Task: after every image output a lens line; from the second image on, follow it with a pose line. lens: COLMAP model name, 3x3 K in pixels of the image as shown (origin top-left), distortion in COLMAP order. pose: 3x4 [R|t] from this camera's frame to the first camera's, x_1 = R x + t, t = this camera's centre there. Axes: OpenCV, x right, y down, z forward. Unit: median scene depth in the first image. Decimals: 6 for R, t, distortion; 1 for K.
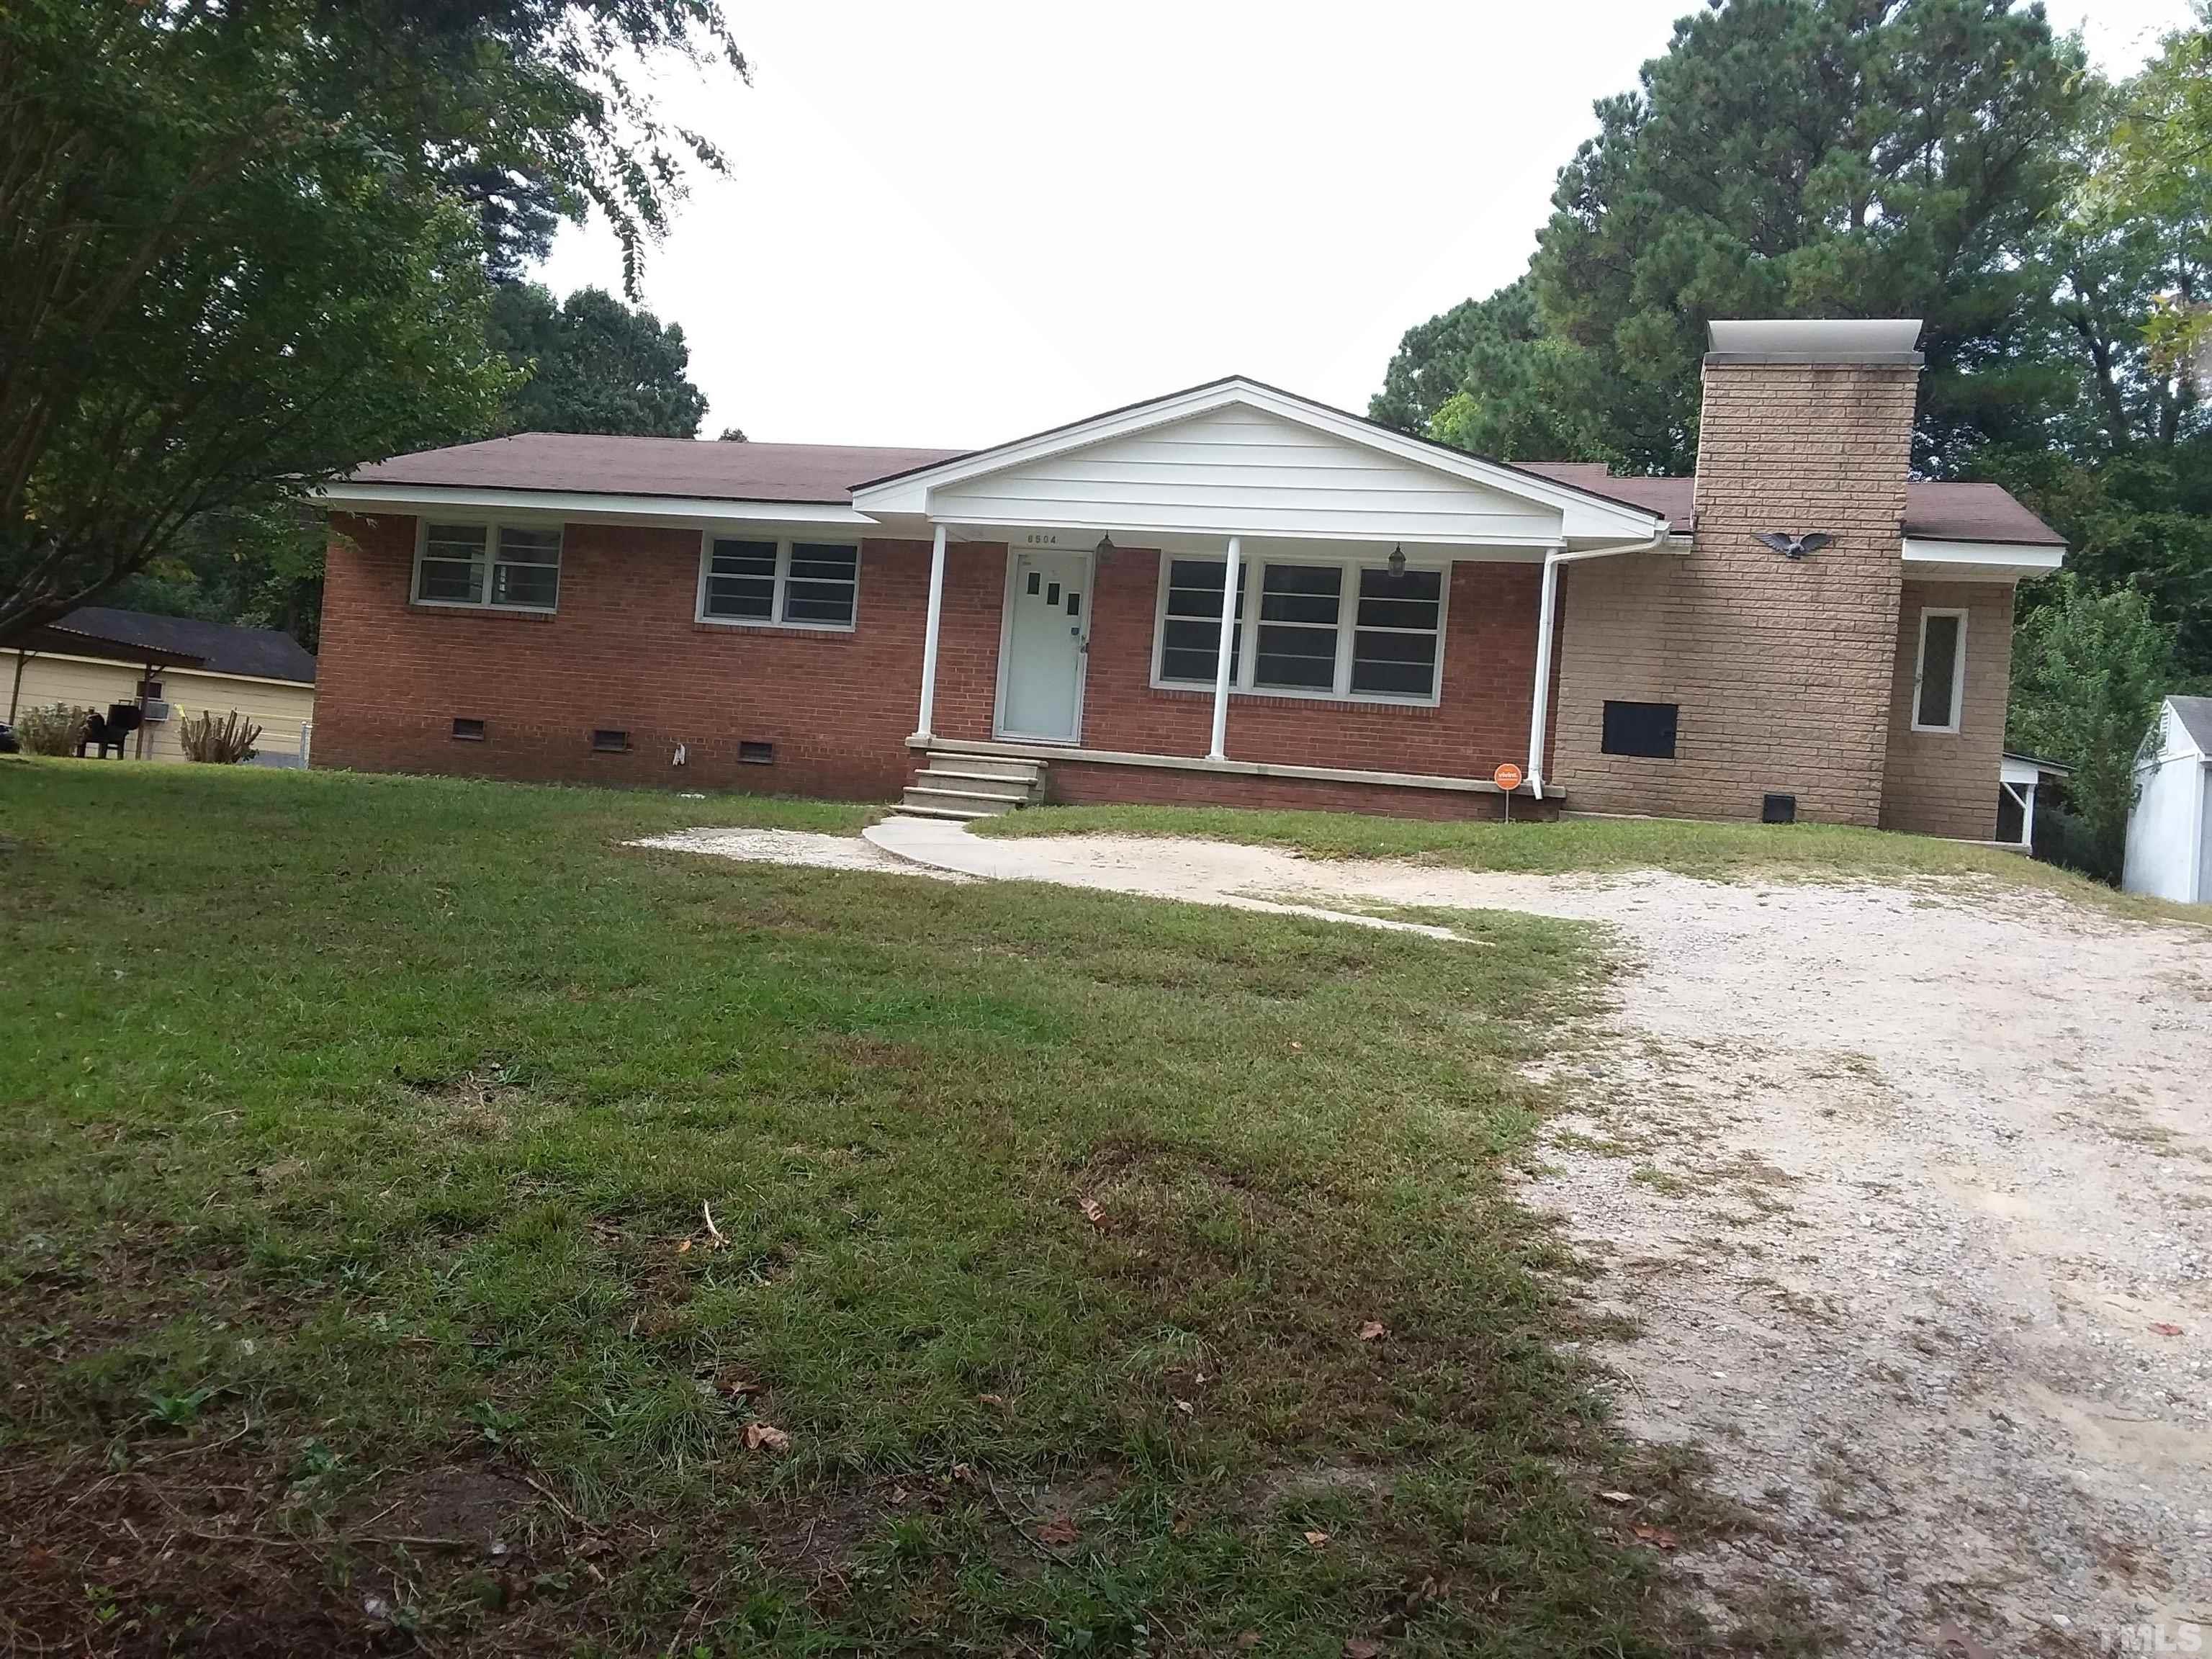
lens RADIAL K [[1869.1, 0, 1088.2], [0, 1869.1, 791.8], [0, 0, 1]] dist [0.068746, -0.126765]
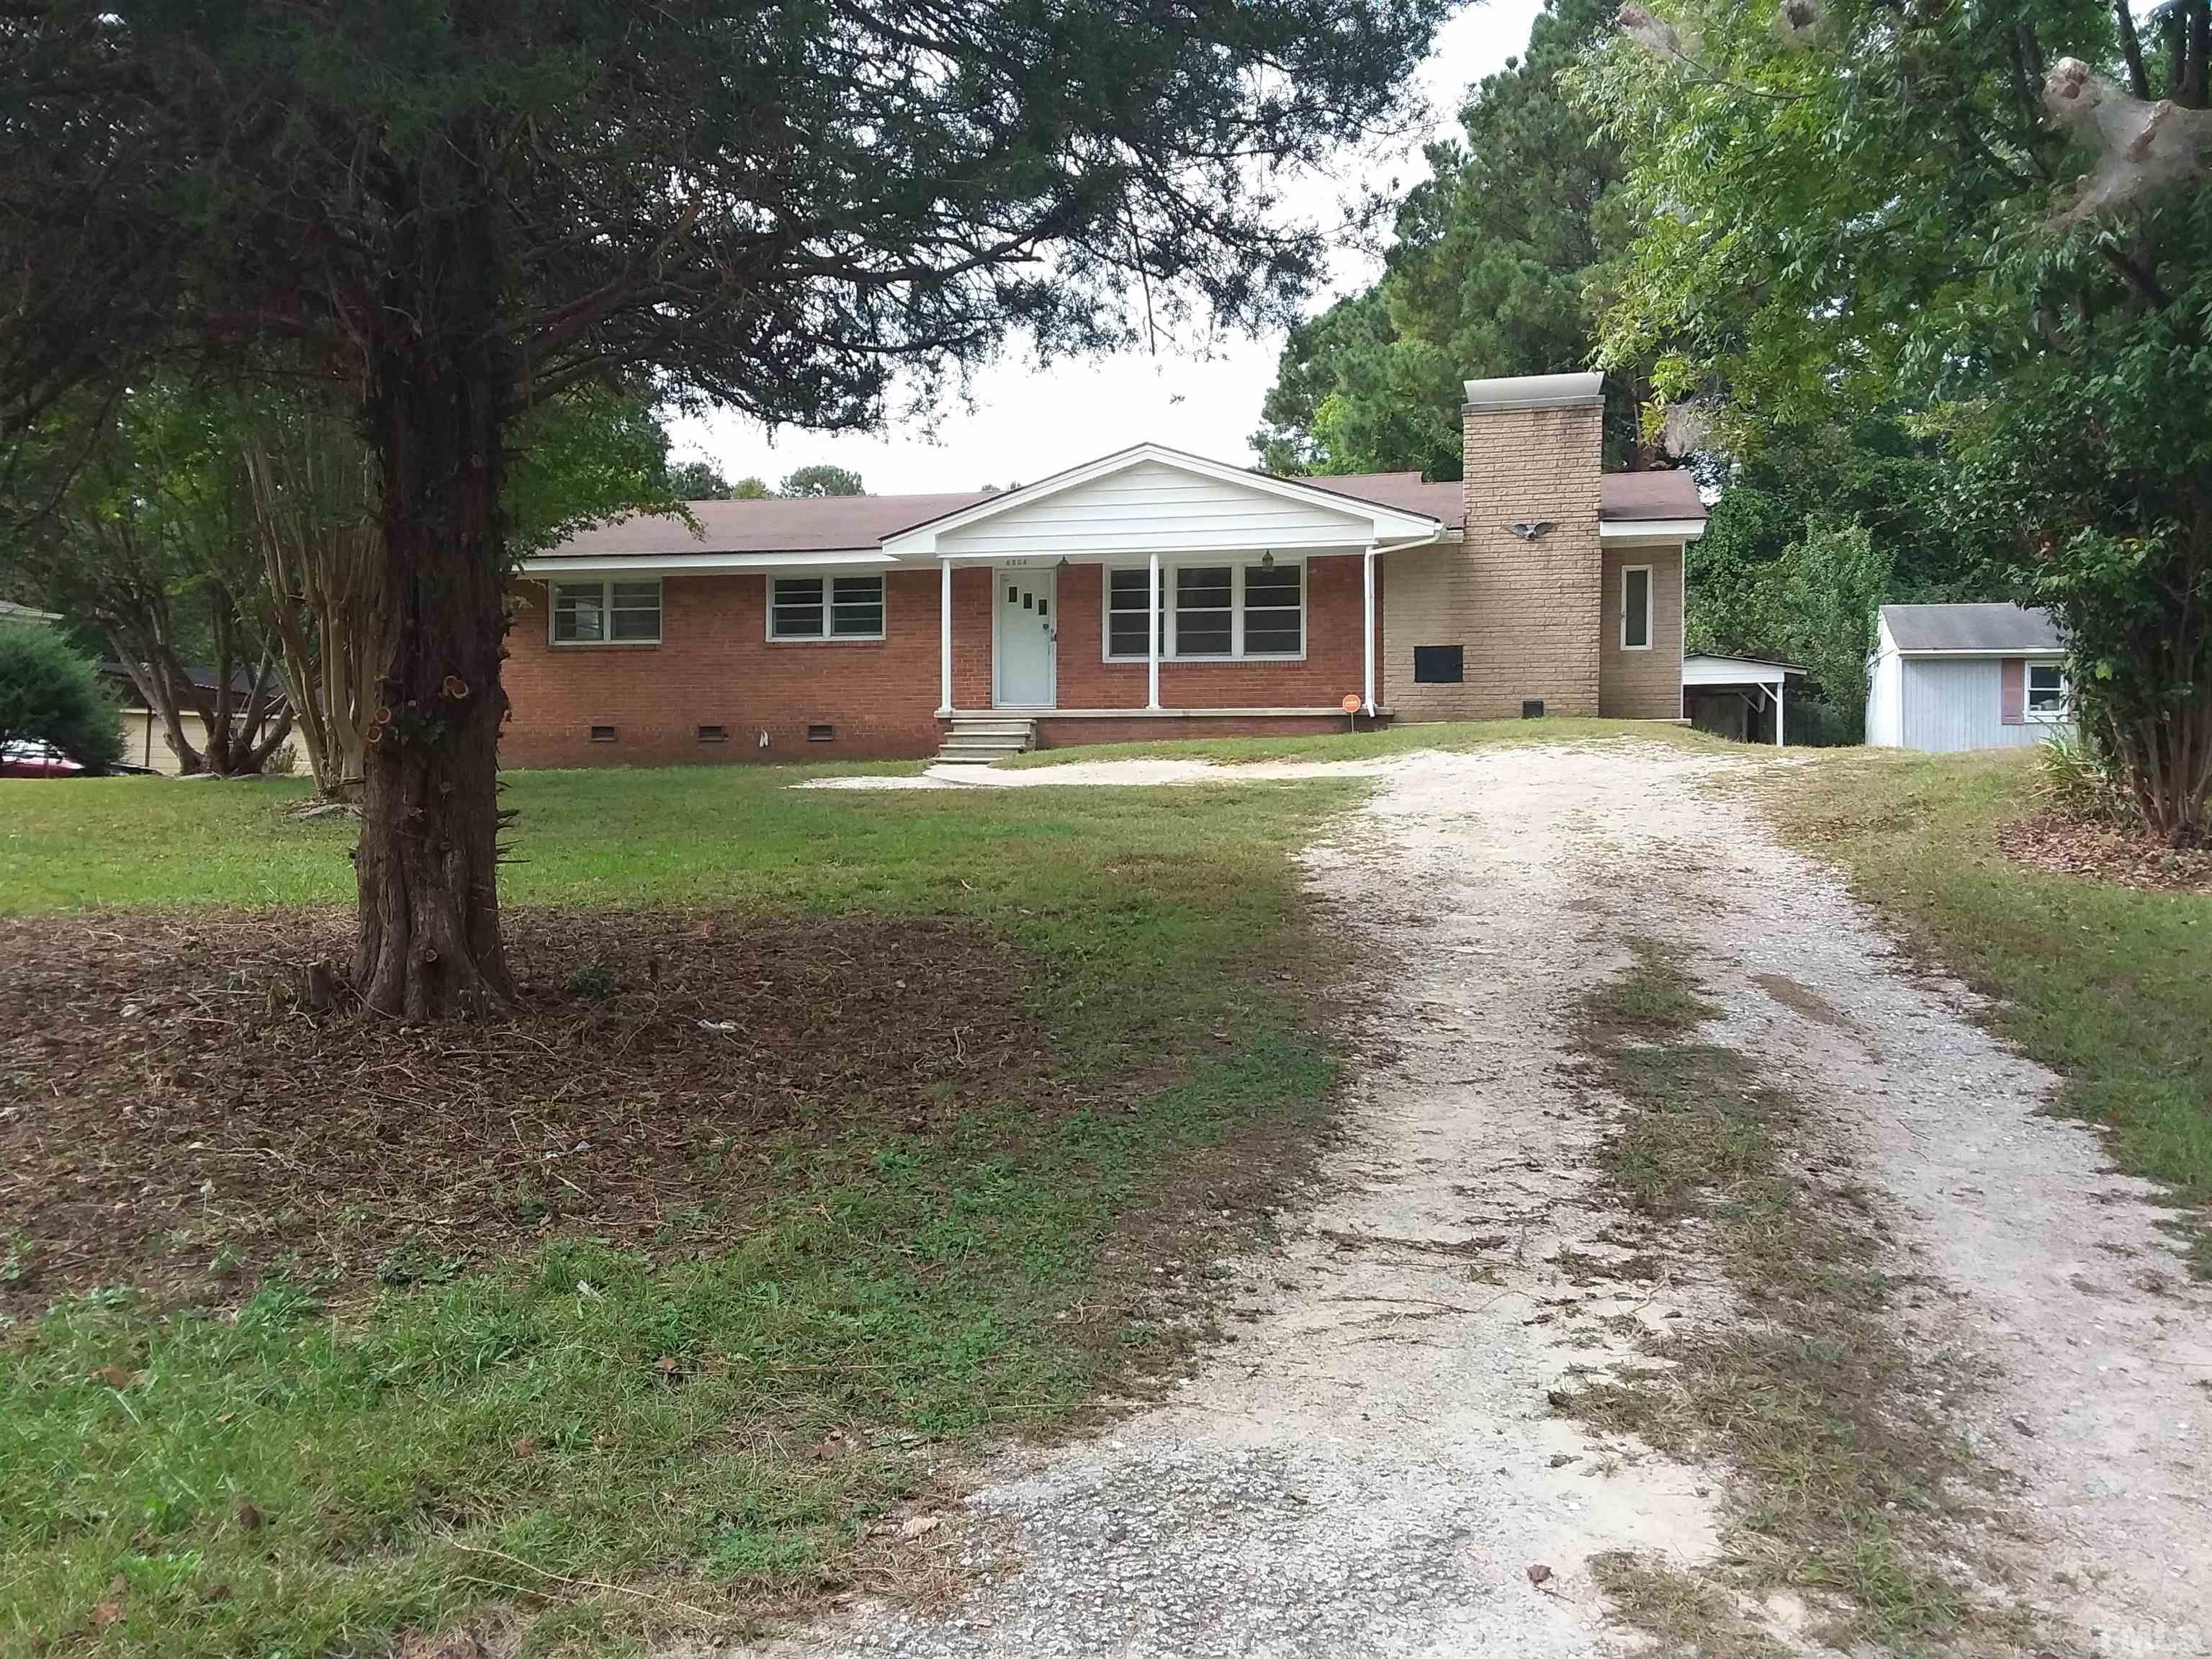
lens RADIAL K [[1869.1, 0, 1108.4], [0, 1869.1, 821.5], [0, 0, 1]] dist [0.068746, -0.126765]
pose [[0.995783, -0.083383, 0.038245, -0.027142], [0.082312, 0.996191, 0.028785, 0.023624], [-0.040500, -0.025515, 0.998854, -0.415793]]
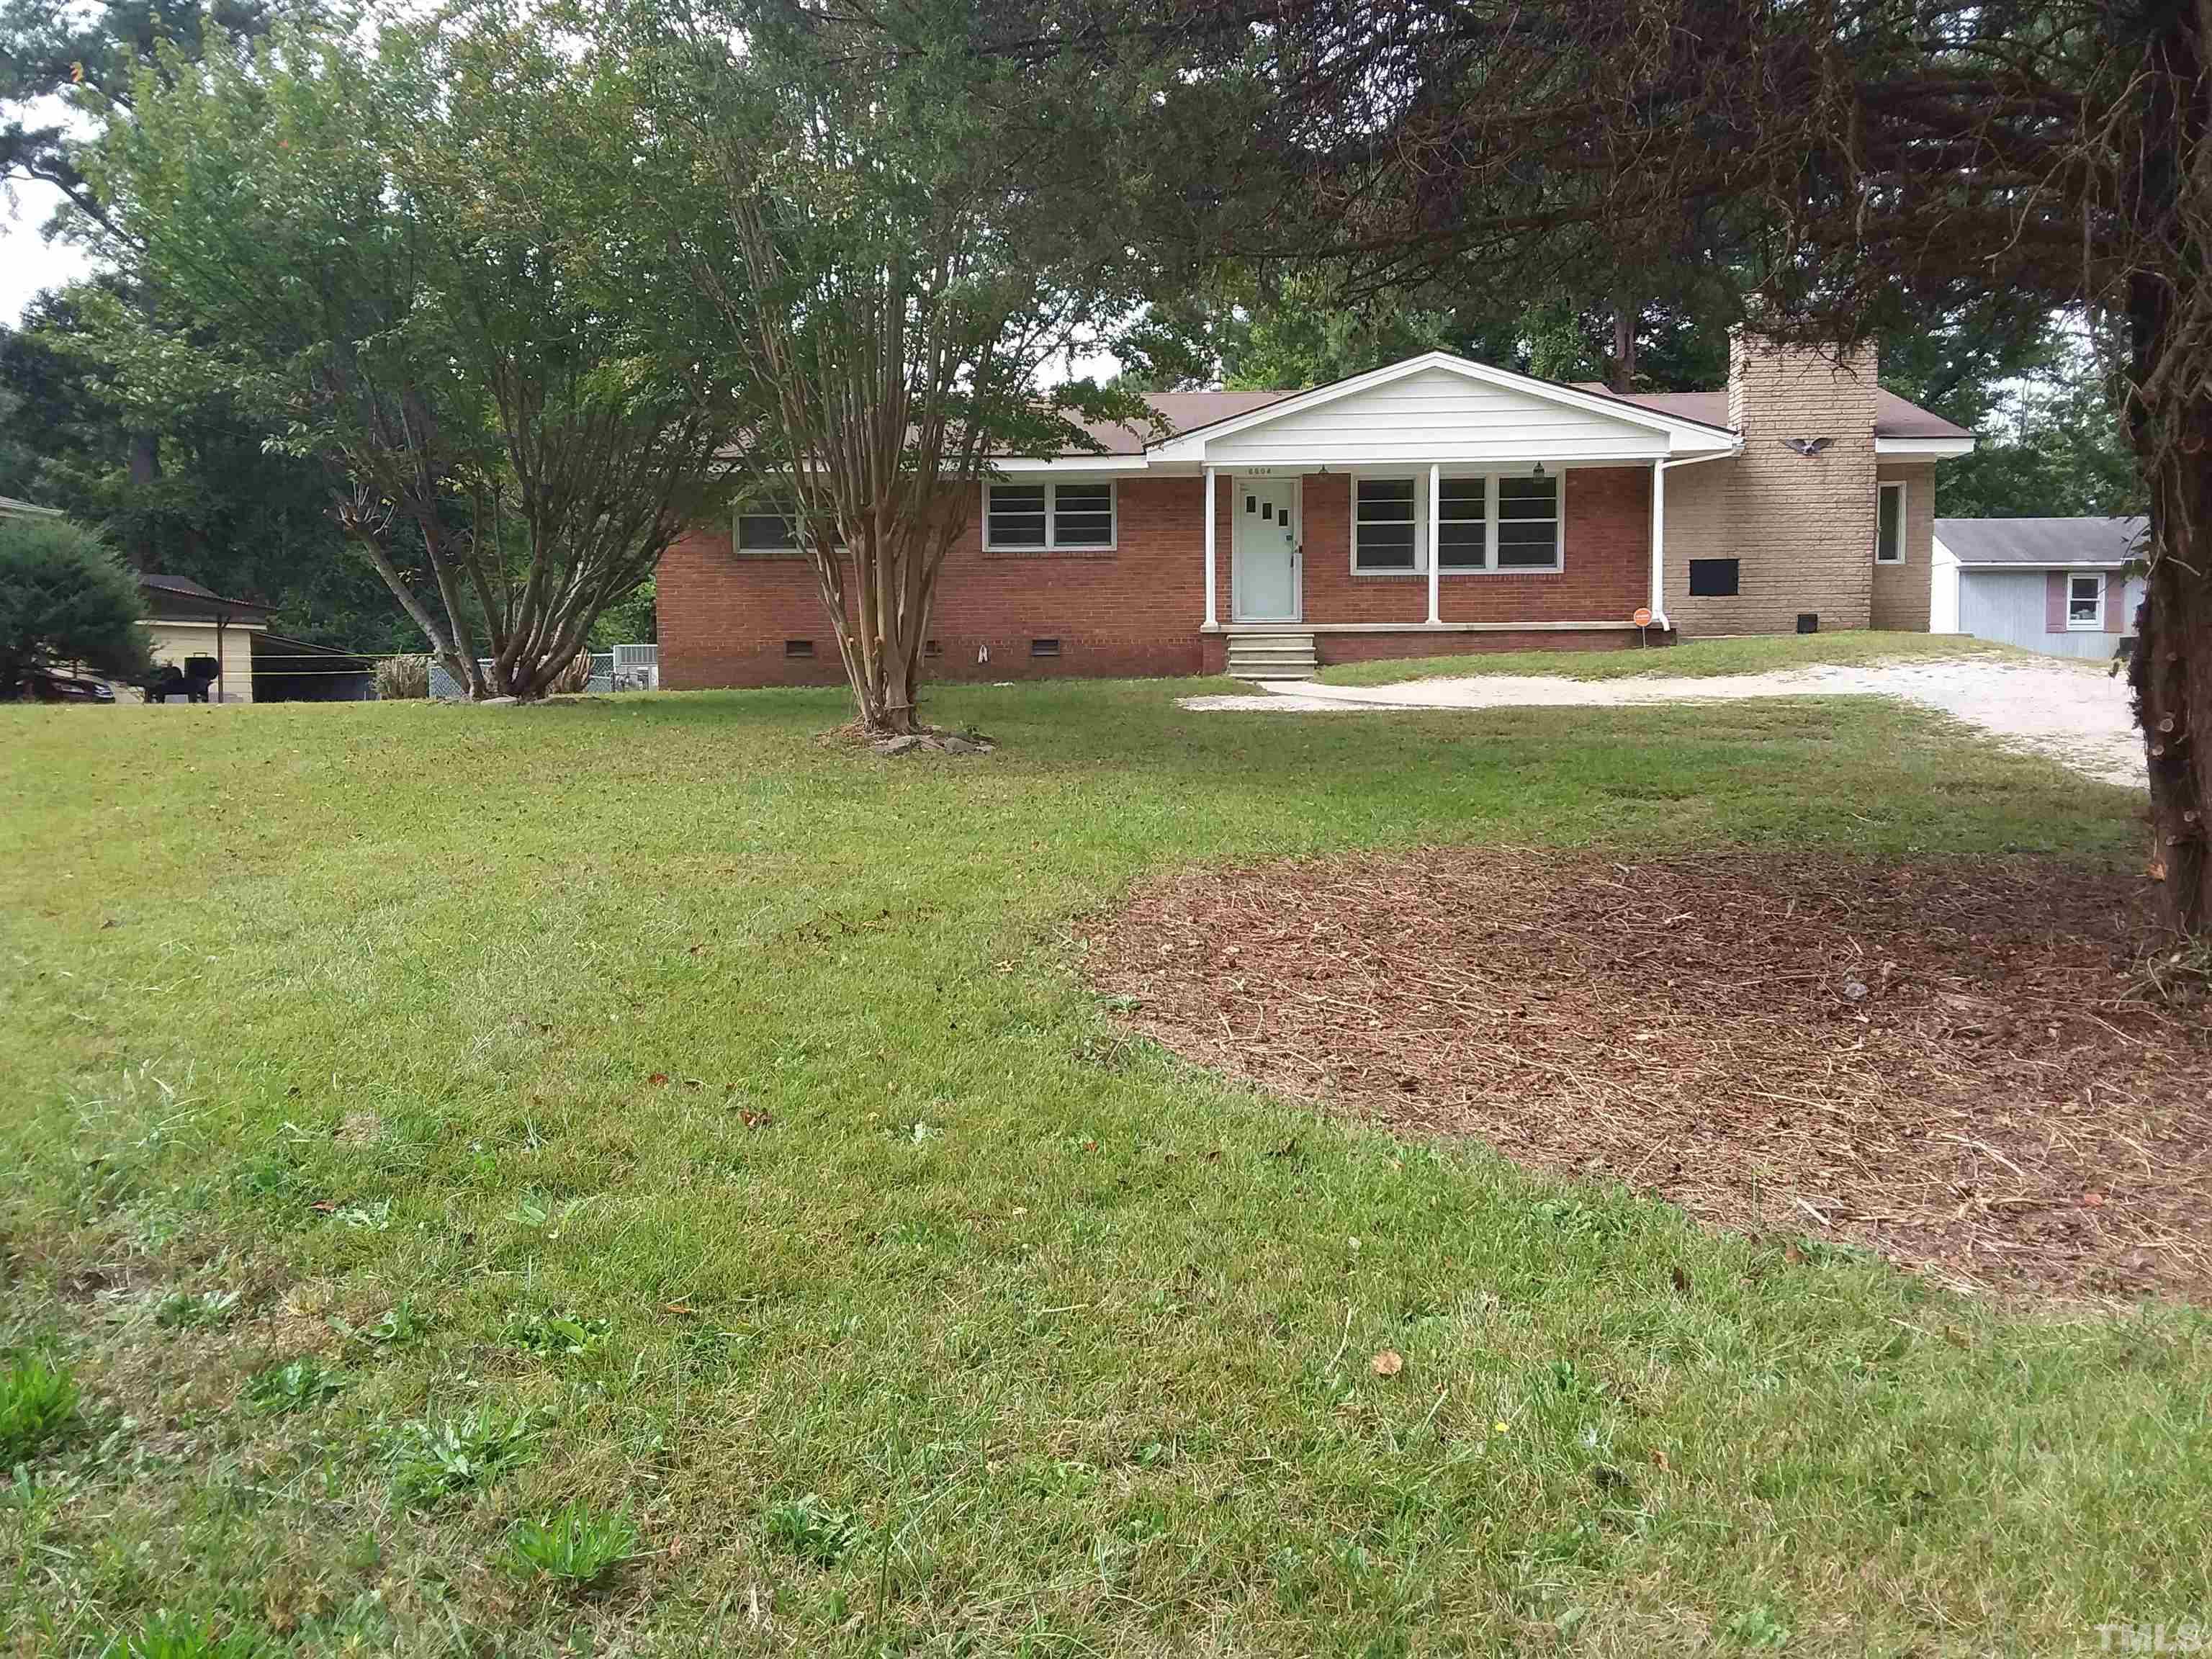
lens RADIAL K [[1869.1, 0, 1103.7], [0, 1869.1, 827.6], [0, 0, 1]] dist [0.068746, -0.126765]
pose [[0.970897, -0.106759, 0.214385, -0.469622], [0.086969, 0.991206, 0.099735, -0.025505], [-0.223147, -0.078187, 0.971644, -0.320098]]
